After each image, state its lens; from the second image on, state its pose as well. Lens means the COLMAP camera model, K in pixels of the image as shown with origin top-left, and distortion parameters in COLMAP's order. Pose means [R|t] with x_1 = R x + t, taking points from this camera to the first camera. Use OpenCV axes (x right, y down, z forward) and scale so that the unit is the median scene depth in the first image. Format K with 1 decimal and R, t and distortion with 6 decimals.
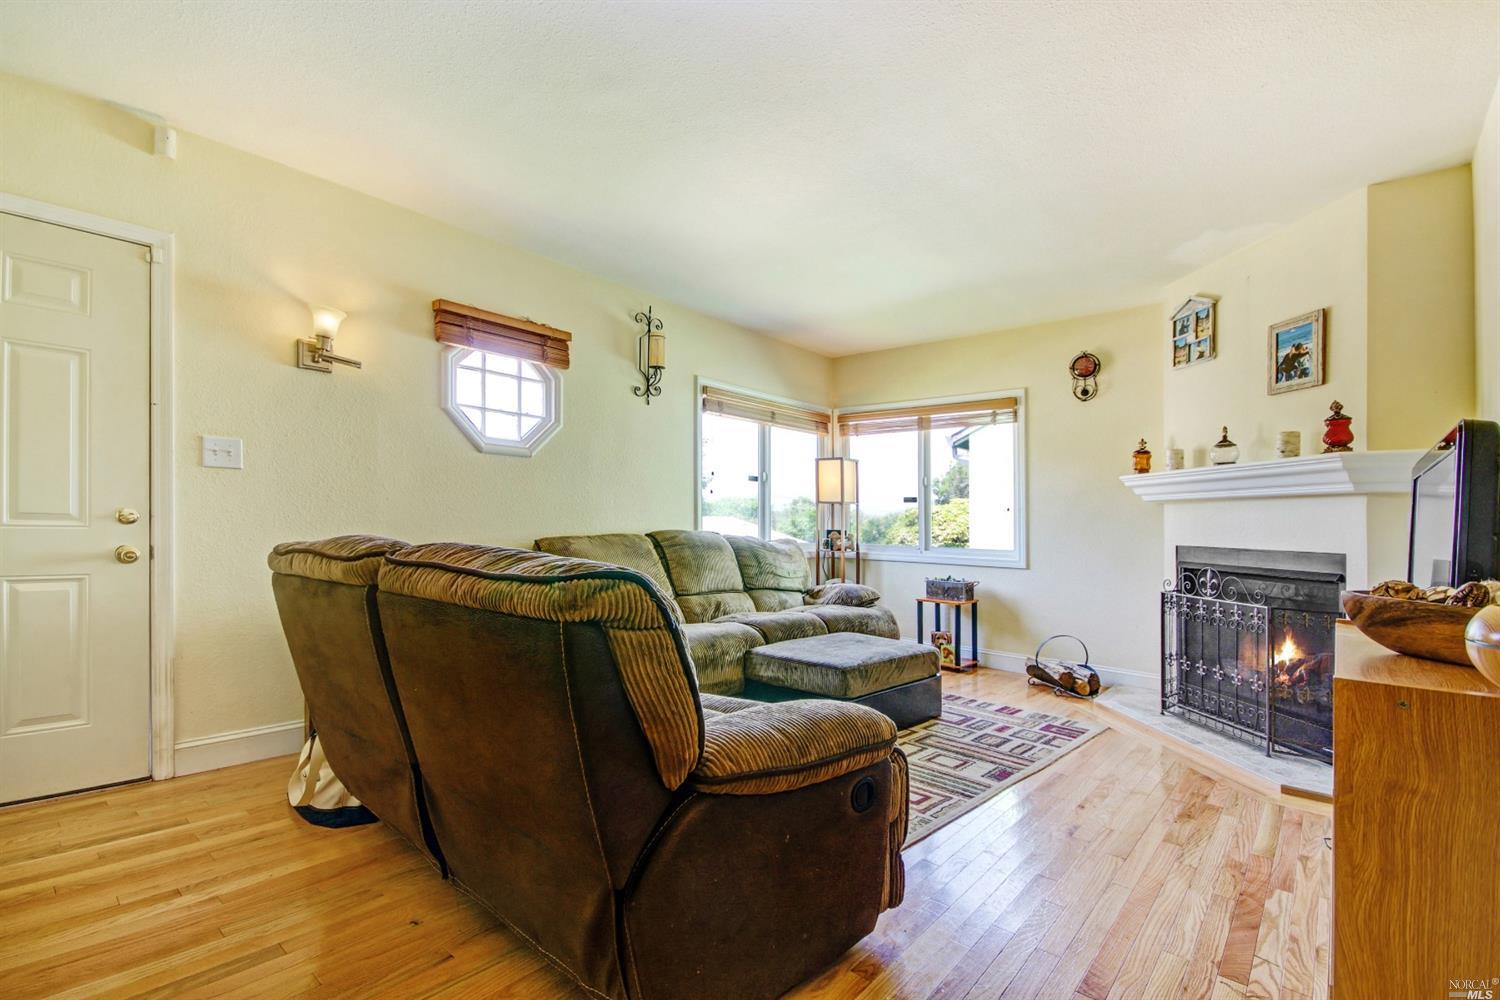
lens RADIAL K [[673.9, 0, 750.0], [0, 673.9, 500.0], [0, 0, 1]] dist [0.000744, 0.000078]
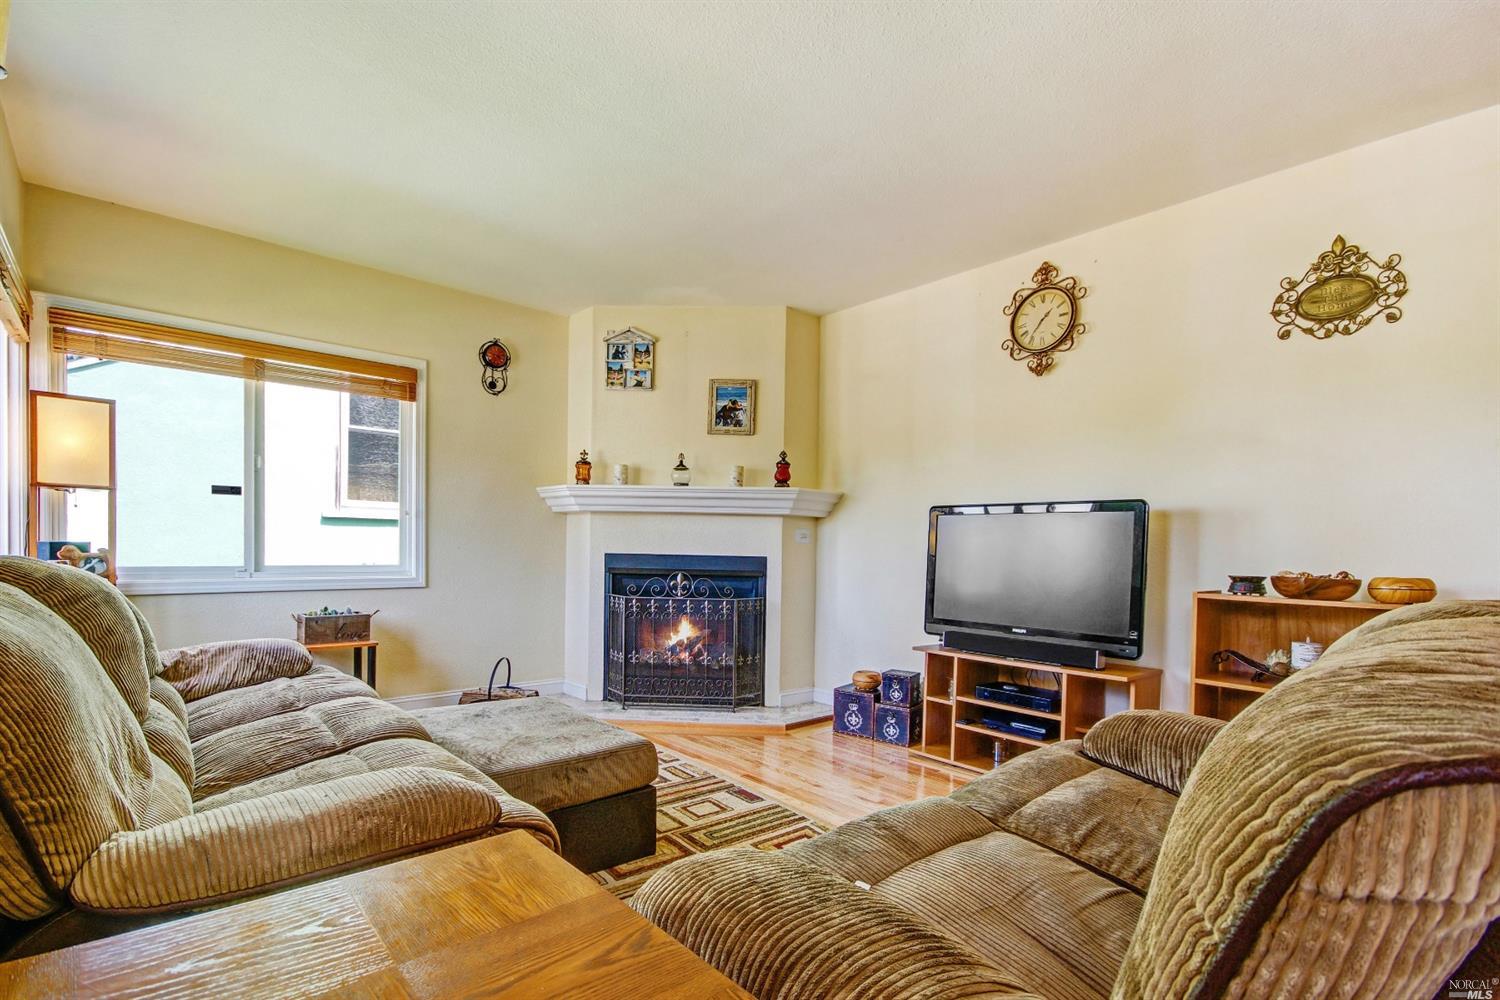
lens RADIAL K [[707.2, 0, 749.2], [0, 707.2, 532.3], [0, 0, 1]] dist [-0.000519, -0.000116]
pose [[0.127948, -0.002571, 0.991778, -0.525590], [-0.049586, 0.998729, 0.008986, 0.013797], [-0.990541, -0.050327, 0.127658, 0.720715]]
